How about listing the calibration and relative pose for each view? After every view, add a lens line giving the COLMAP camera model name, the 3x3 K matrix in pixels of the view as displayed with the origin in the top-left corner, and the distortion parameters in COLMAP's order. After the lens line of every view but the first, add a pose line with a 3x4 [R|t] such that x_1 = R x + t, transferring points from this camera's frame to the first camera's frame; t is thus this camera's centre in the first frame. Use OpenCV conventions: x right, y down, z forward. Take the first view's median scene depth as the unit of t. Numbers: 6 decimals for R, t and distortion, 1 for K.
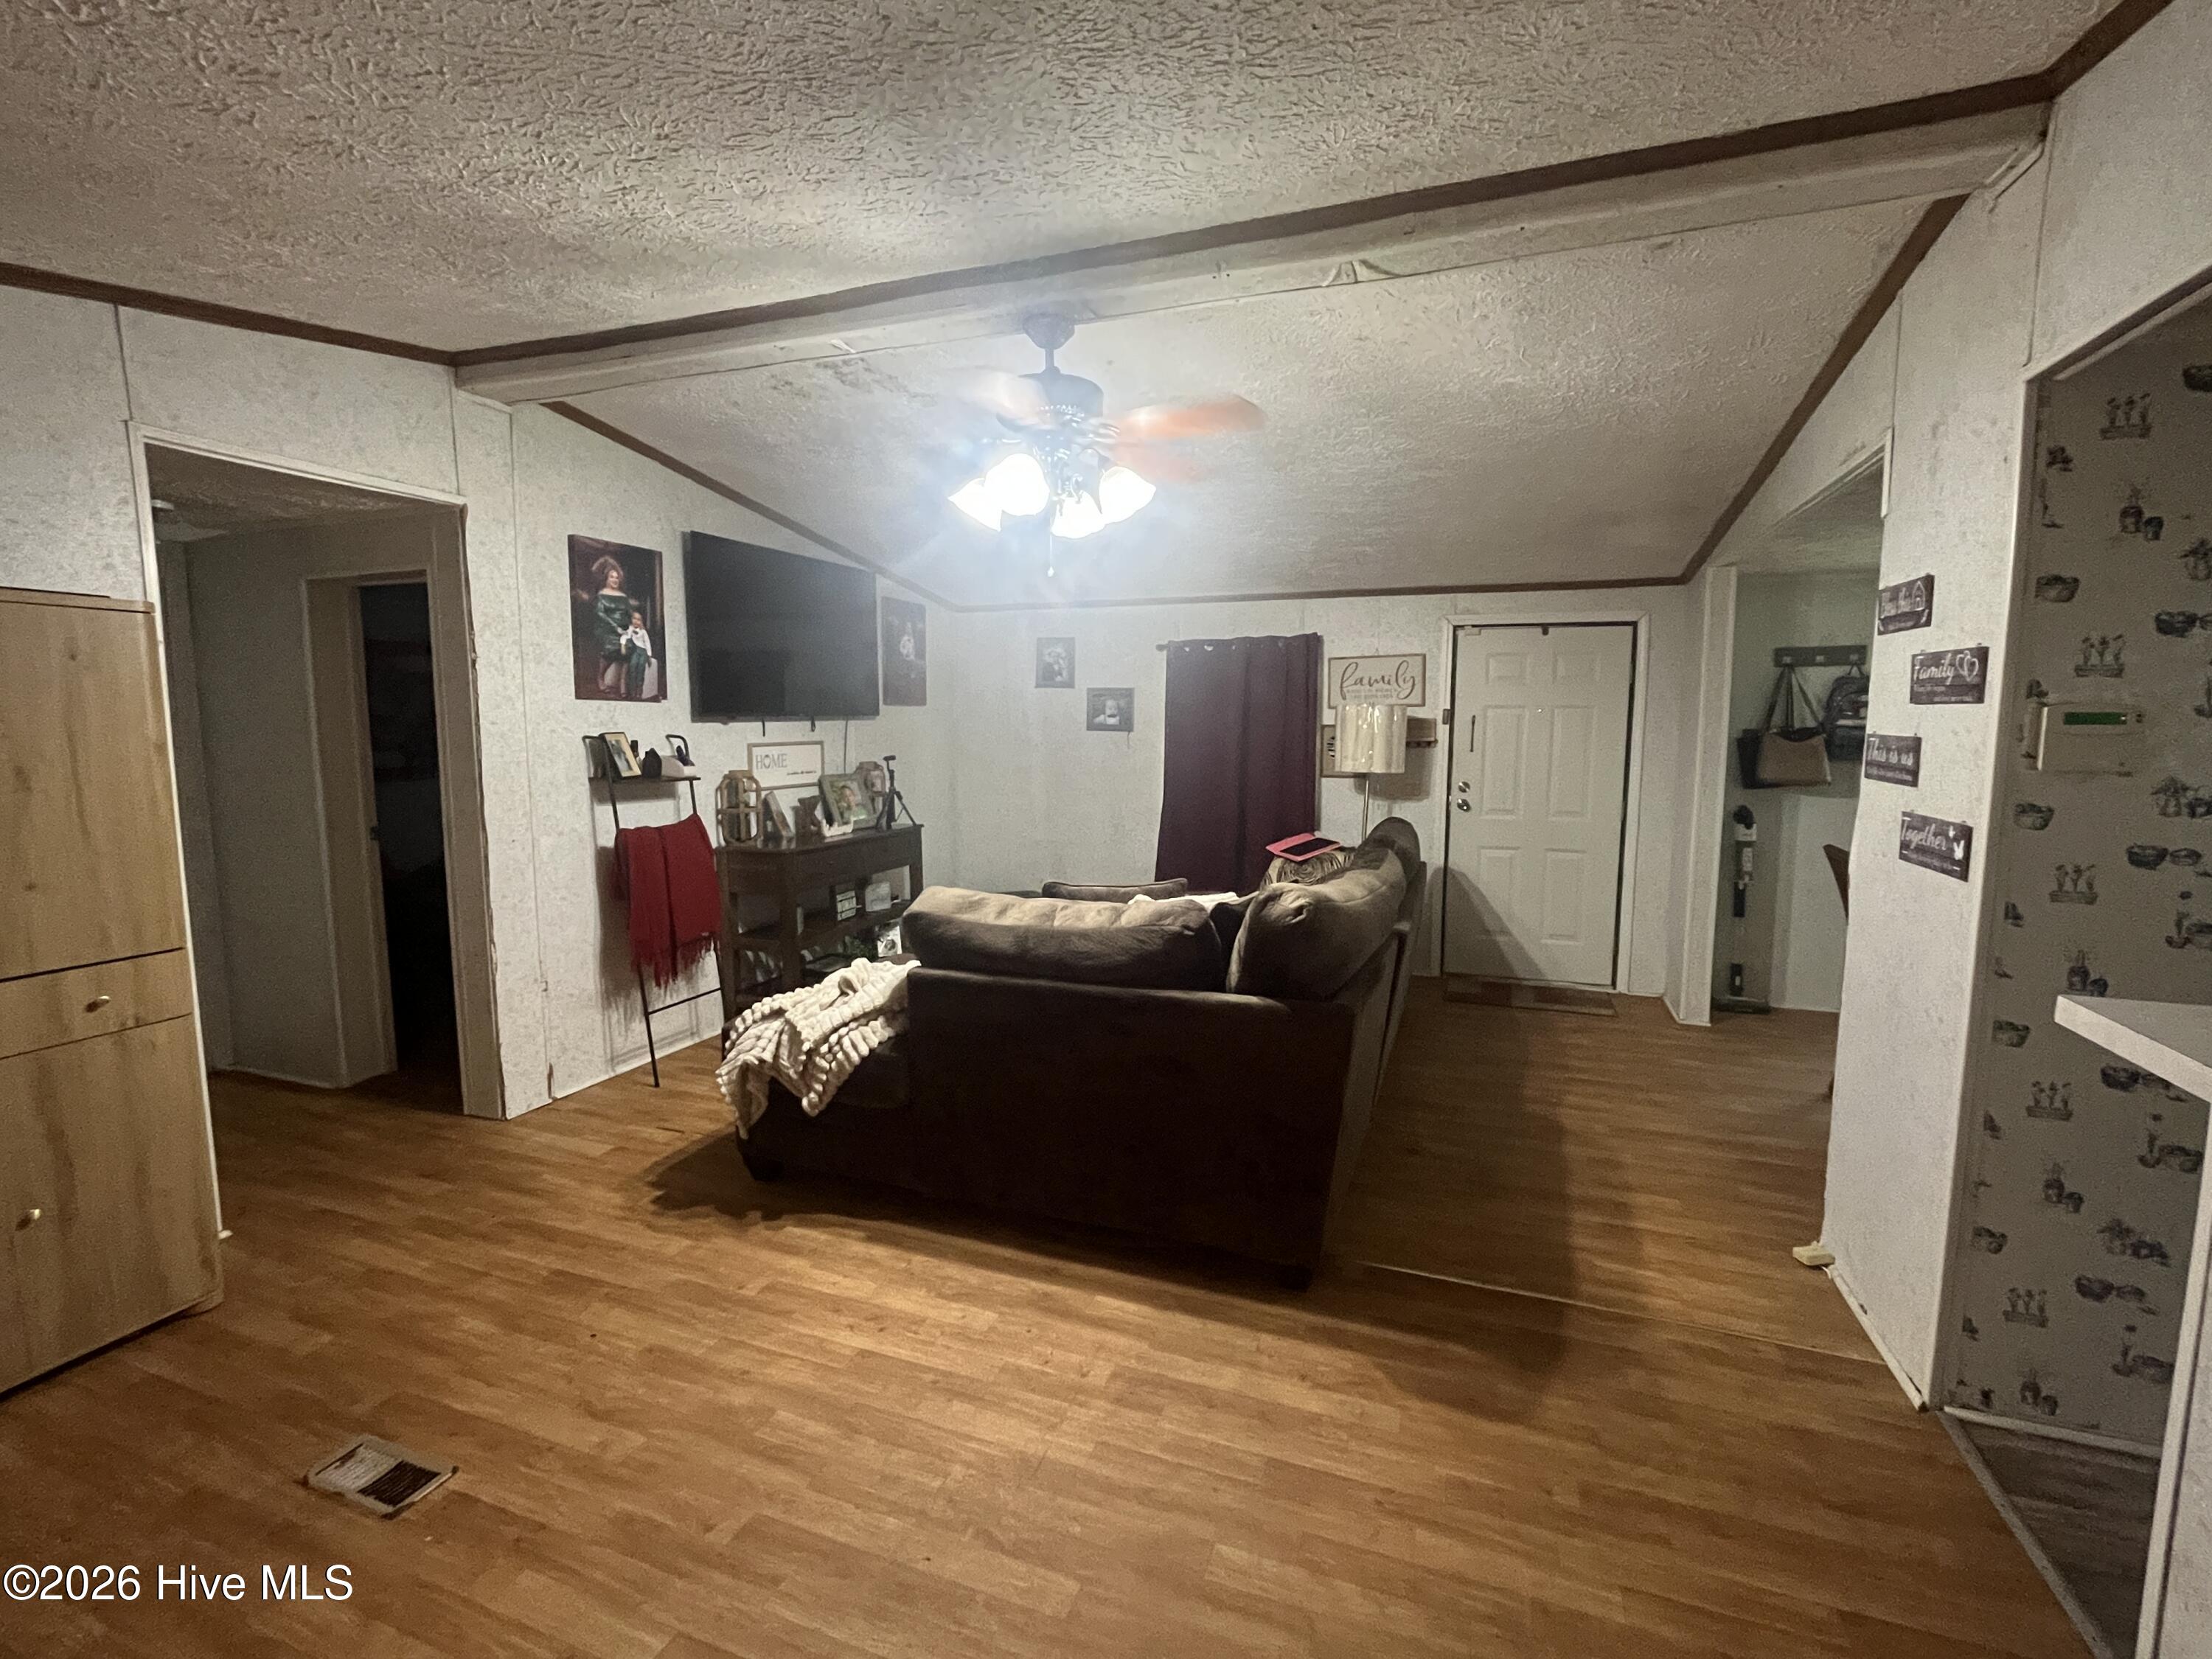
lens RADIAL K [[993.6, 0, 1107.7], [0, 993.6, 829.2], [0, 0, 1]] dist [-0.003881, -0.000383]
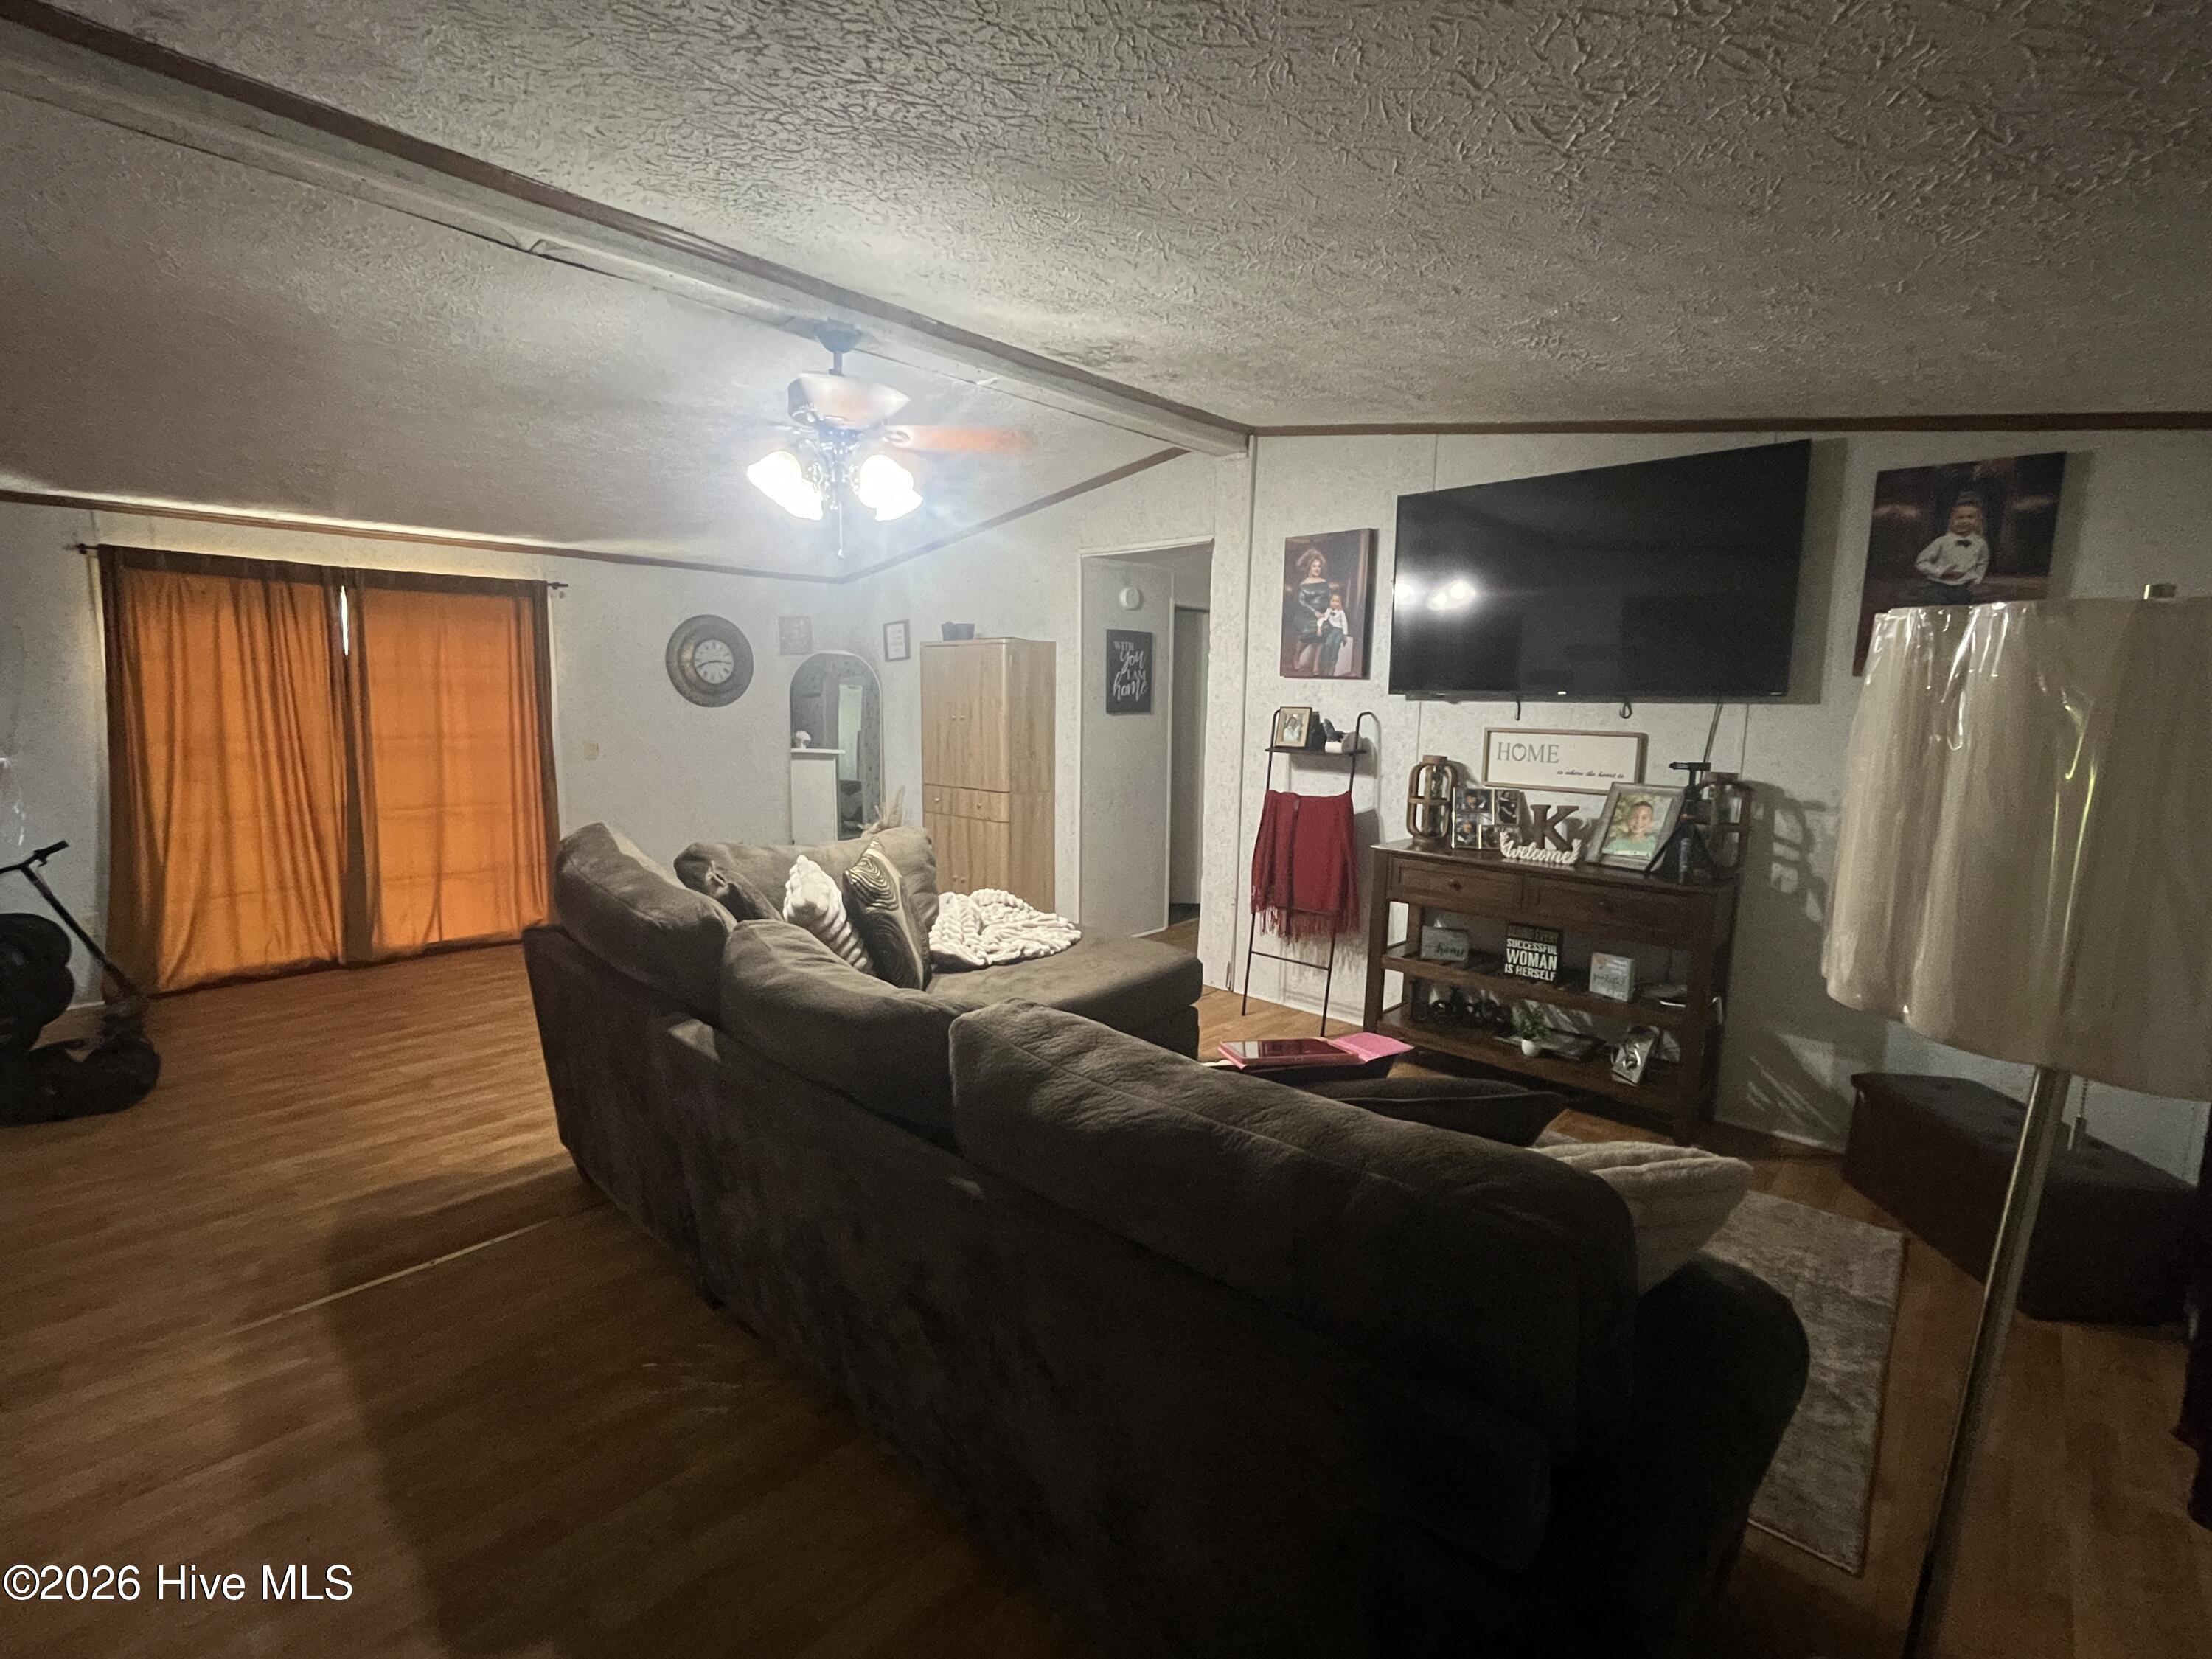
lens RADIAL K [[993.6, 0, 1106.5], [0, 993.6, 830.2], [0, 0, 1]] dist [-0.003881, -0.000383]
pose [[-0.377237, 0.112093, -0.919308, 0.637127], [-0.123329, 0.977727, 0.169824, -0.125478], [0.917868, 0.177441, -0.355010, 1.228647]]
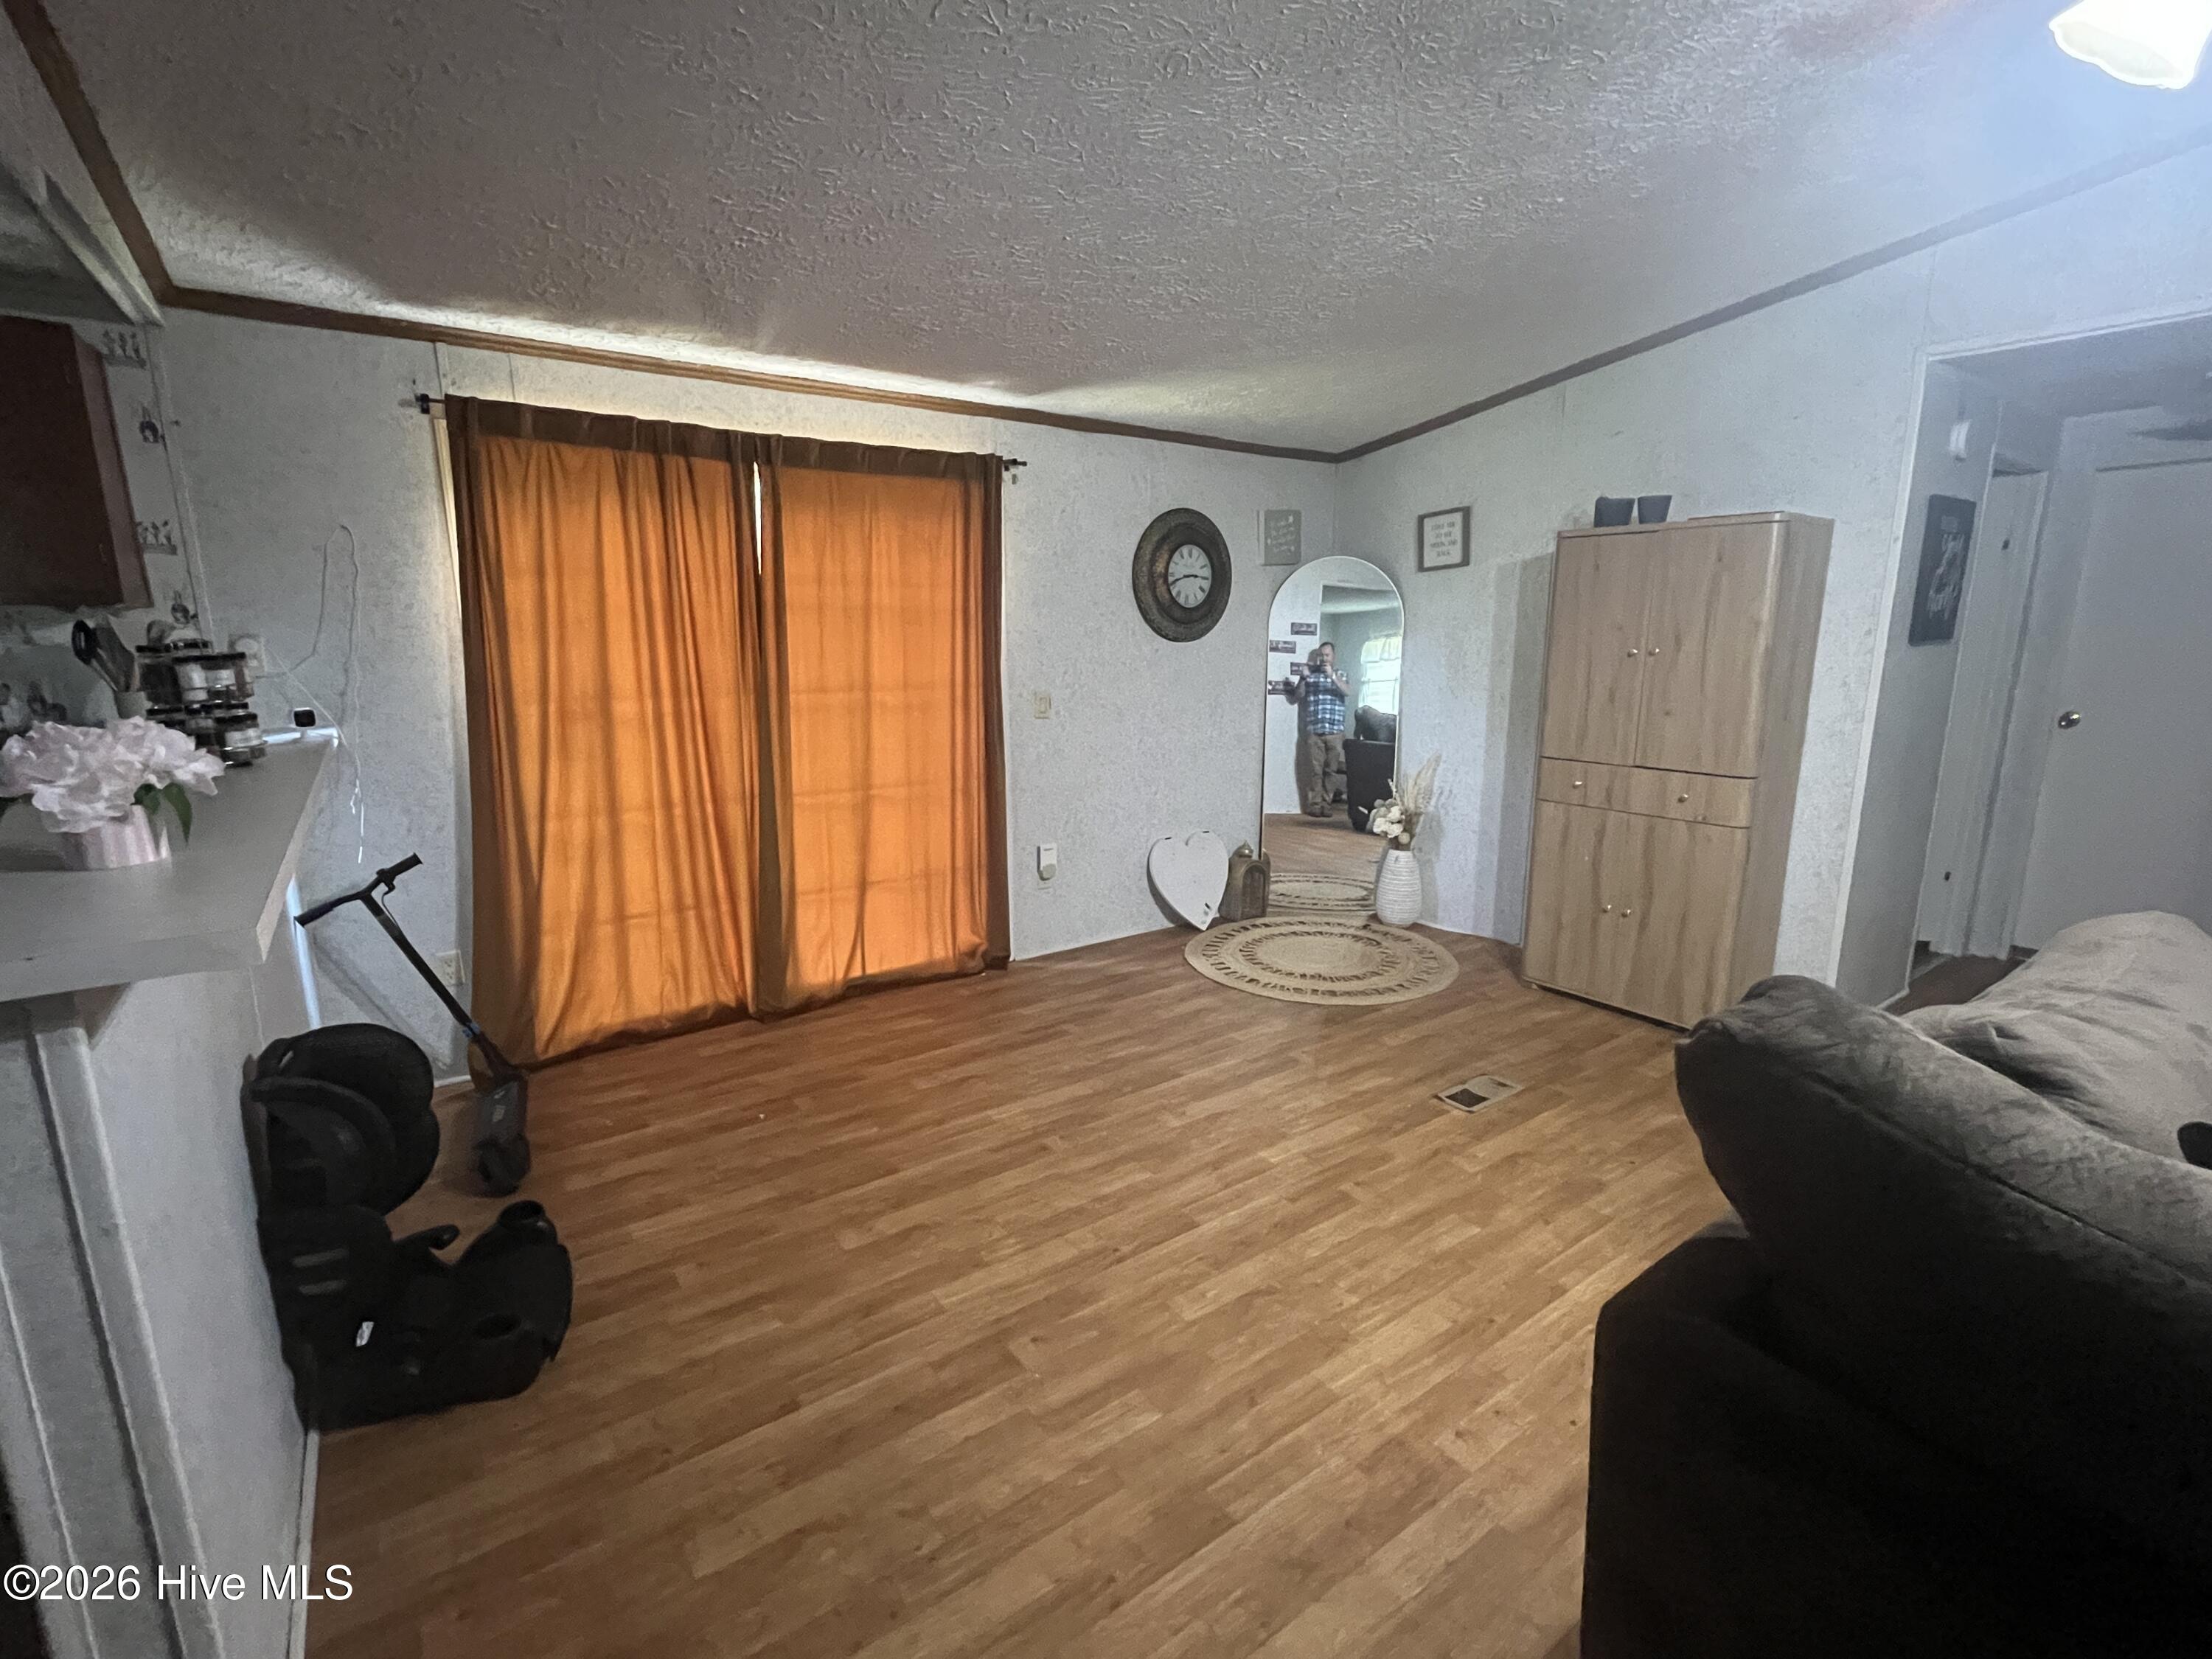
lens RADIAL K [[993.6, 0, 1103.9], [0, 993.6, 833.4], [0, 0, 1]] dist [-0.003881, -0.000383]
pose [[-0.558326, 0.158076, -0.814423, 0.388007], [-0.097715, 0.962316, 0.253770, -0.038114], [0.823847, 0.221268, -0.521840, 0.606510]]
